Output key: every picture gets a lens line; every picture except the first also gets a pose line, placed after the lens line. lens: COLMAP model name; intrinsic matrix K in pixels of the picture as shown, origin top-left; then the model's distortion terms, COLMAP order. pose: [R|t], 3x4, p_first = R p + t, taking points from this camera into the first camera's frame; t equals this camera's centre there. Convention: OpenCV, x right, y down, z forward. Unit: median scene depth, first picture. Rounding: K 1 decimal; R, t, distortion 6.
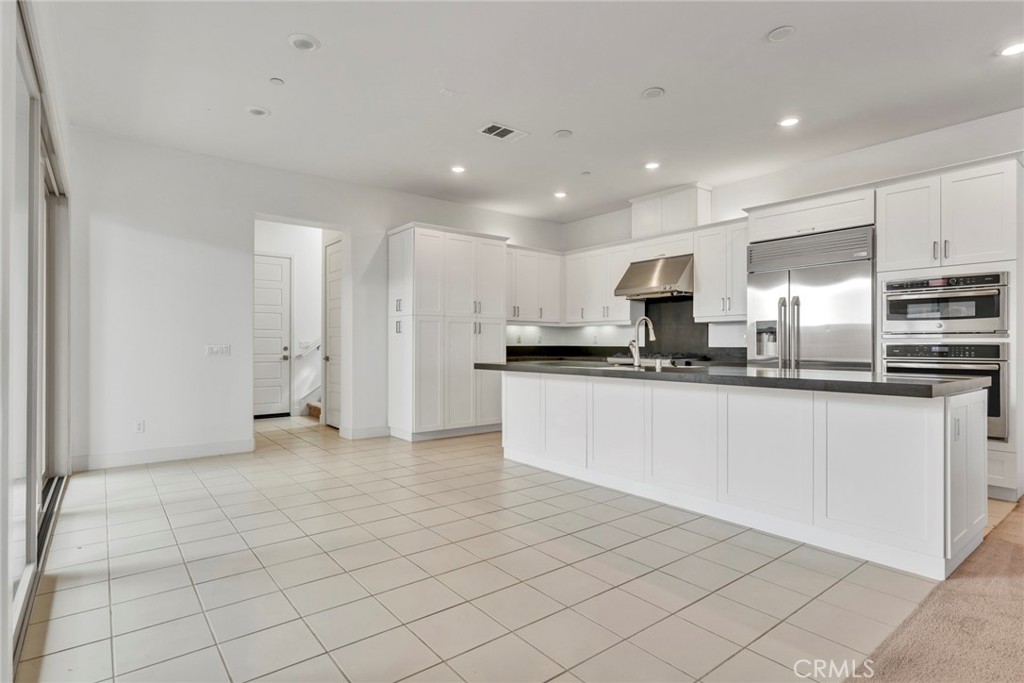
lens RADIAL K [[520.2, 0, 512.0], [0, 520.2, 341.5], [0, 0, 1]] dist [-0.001519, 0.000179]
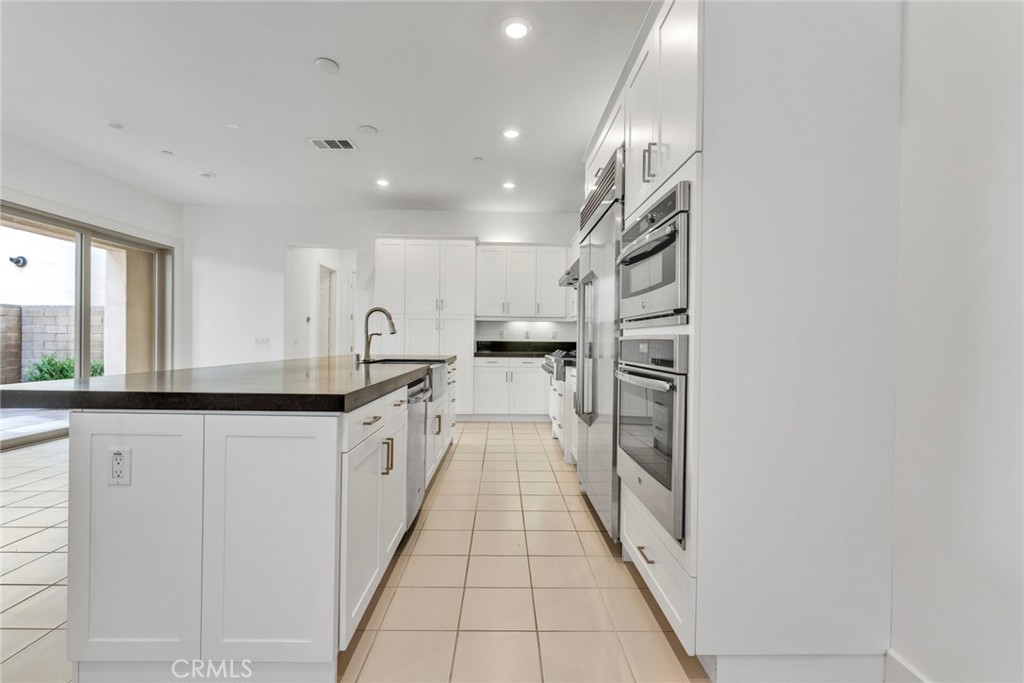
lens RADIAL K [[453.5, 0, 512.0], [0, 453.5, 341.5], [0, 0, 1]] dist [-0.001365, -0.000051]
pose [[0.797321, 0.009568, -0.603480, 0.653880], [-0.006823, 0.999953, 0.006840, 0.003665], [0.603517, -0.001336, 0.797349, 0.354194]]
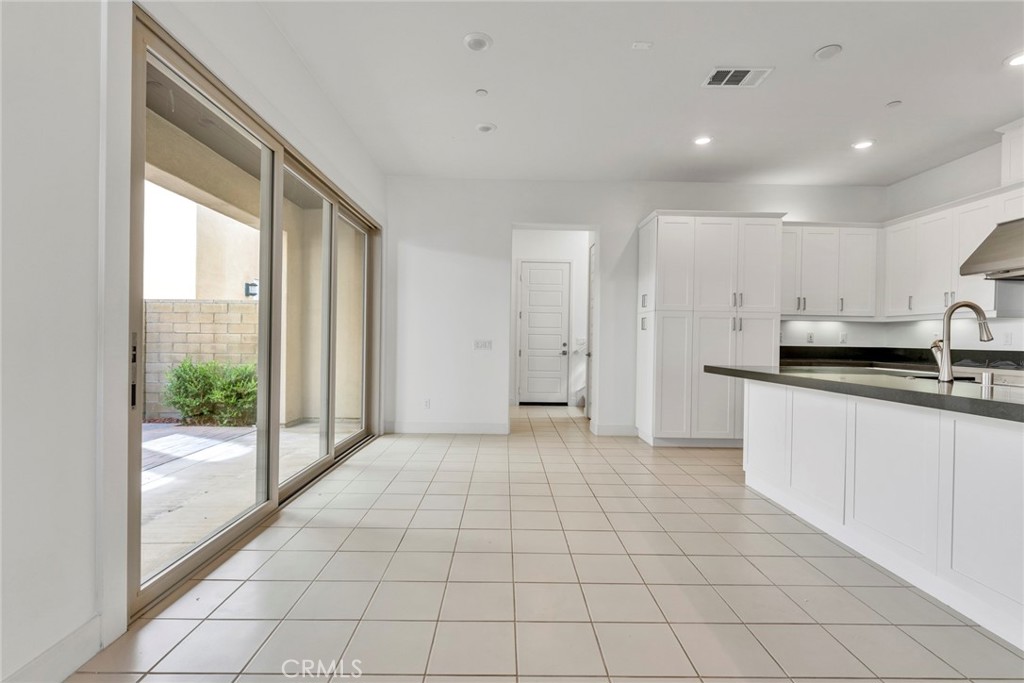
lens RADIAL K [[478.2, 0, 512.0], [0, 478.2, 341.5], [0, 0, 1]] dist [-0.001411, -0.000198]
pose [[0.793737, 0.013599, -0.608109, 0.122260], [-0.011613, 0.999907, 0.007203, 0.001266], [0.608150, 0.001344, 0.793821, 0.160818]]
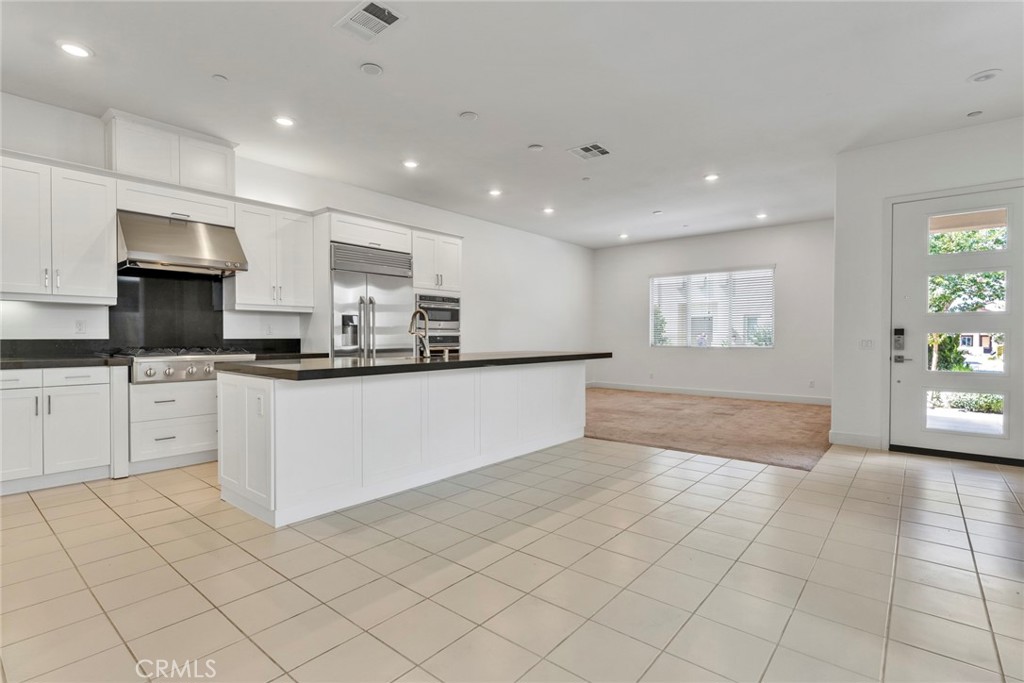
lens RADIAL K [[492.7, 0, 512.0], [0, 492.7, 341.5], [0, 0, 1]] dist [-0.001140, -0.000180]
pose [[-0.205033, -0.012958, 0.978669, -0.531864], [-0.006765, 0.999907, 0.011822, 0.002245], [-0.978732, -0.004197, -0.205102, 0.736533]]
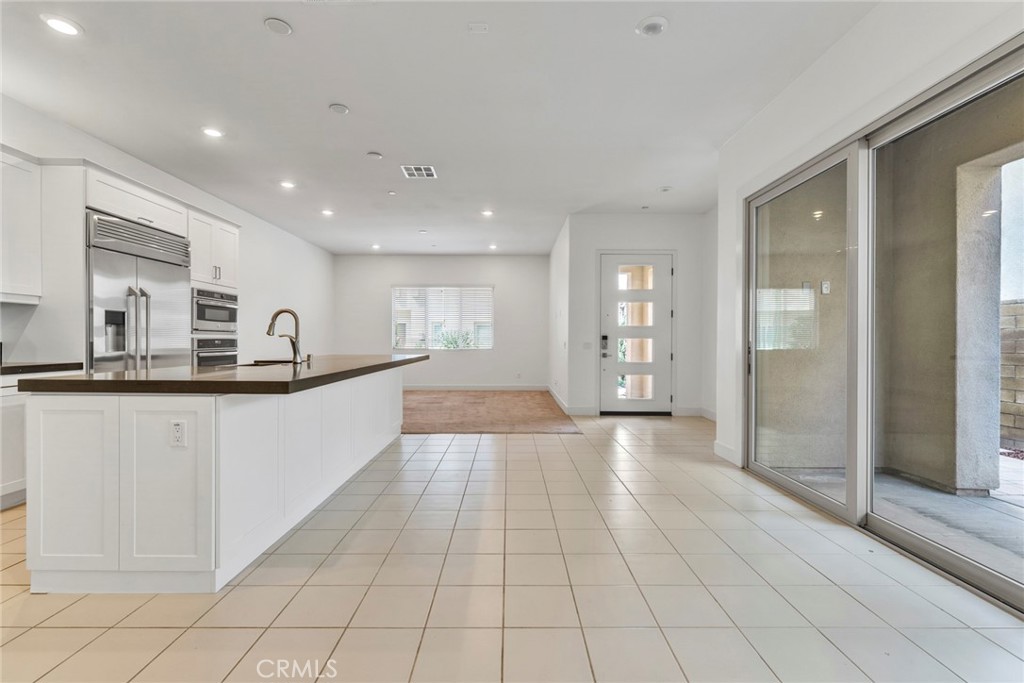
lens RADIAL K [[453.5, 0, 512.0], [0, 453.5, 341.5], [0, 0, 1]] dist [-0.001365, -0.000051]
pose [[-0.788745, -0.006044, 0.614691, -0.391764], [-0.008445, 0.999964, -0.001004, 0.004539], [-0.614662, -0.005983, -0.788768, 0.996659]]
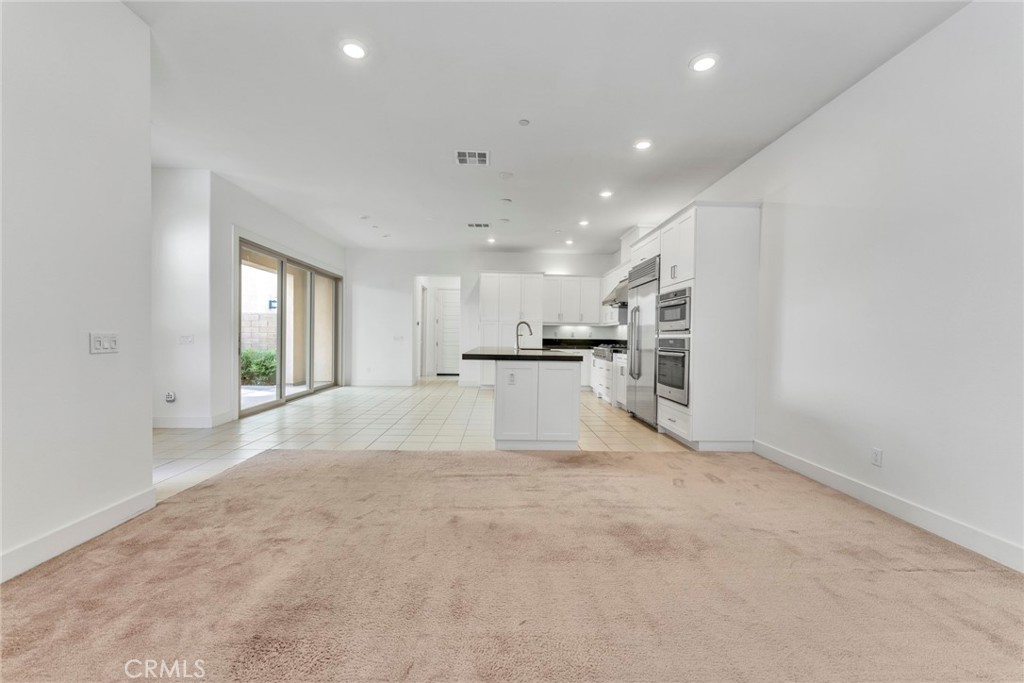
lens RADIAL K [[419.3, 0, 512.0], [0, 419.3, 341.5], [0, 0, 1]] dist [0.000927, 0.000017]
pose [[0.805995, 0.015603, -0.591717, 0.754835], [-0.009485, 0.999865, 0.013447, 0.001429], [0.591846, -0.005226, 0.806034, -0.125572]]
